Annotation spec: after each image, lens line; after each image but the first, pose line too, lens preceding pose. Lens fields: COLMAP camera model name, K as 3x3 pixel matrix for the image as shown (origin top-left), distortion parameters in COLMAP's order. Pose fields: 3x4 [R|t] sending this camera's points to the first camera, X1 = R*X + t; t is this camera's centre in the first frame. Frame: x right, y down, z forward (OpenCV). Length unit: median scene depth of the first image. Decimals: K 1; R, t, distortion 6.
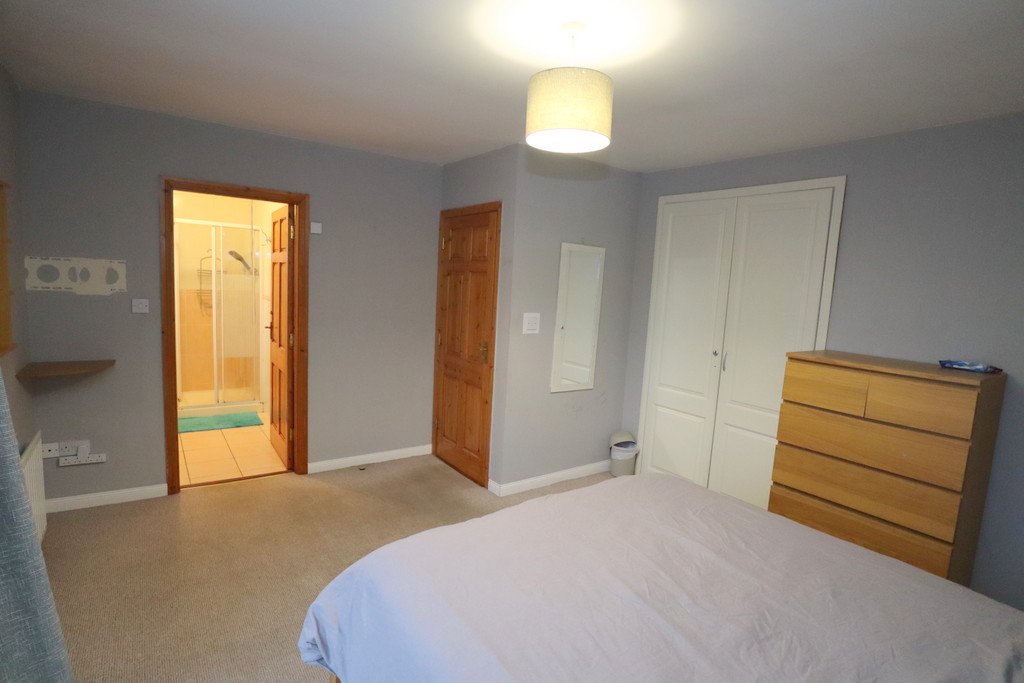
lens RADIAL K [[515.0, 0, 506.8], [0, 515.0, 341.1], [0, 0, 1]] dist [0.002415, 0.001410]
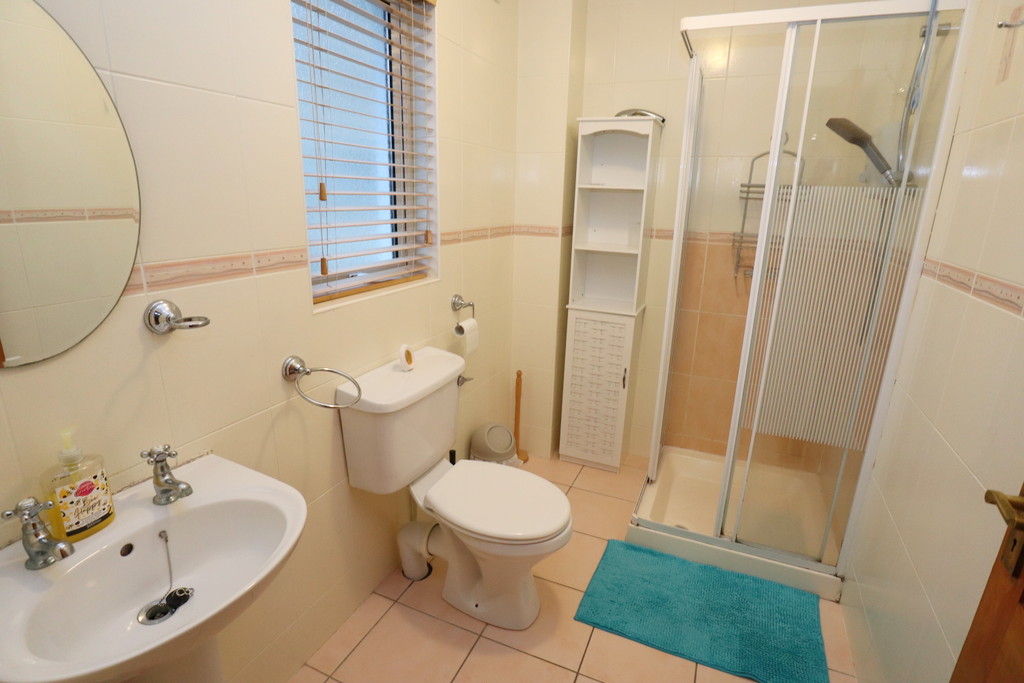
lens RADIAL K [[515.0, 0, 506.8], [0, 515.0, 341.1], [0, 0, 1]] dist [0.002415, 0.001410]
pose [[0.531358, 0.191901, -0.825126, -0.350196], [-0.100001, 0.981404, 0.163849, -0.068996], [0.841225, -0.004548, 0.540667, 0.650534]]
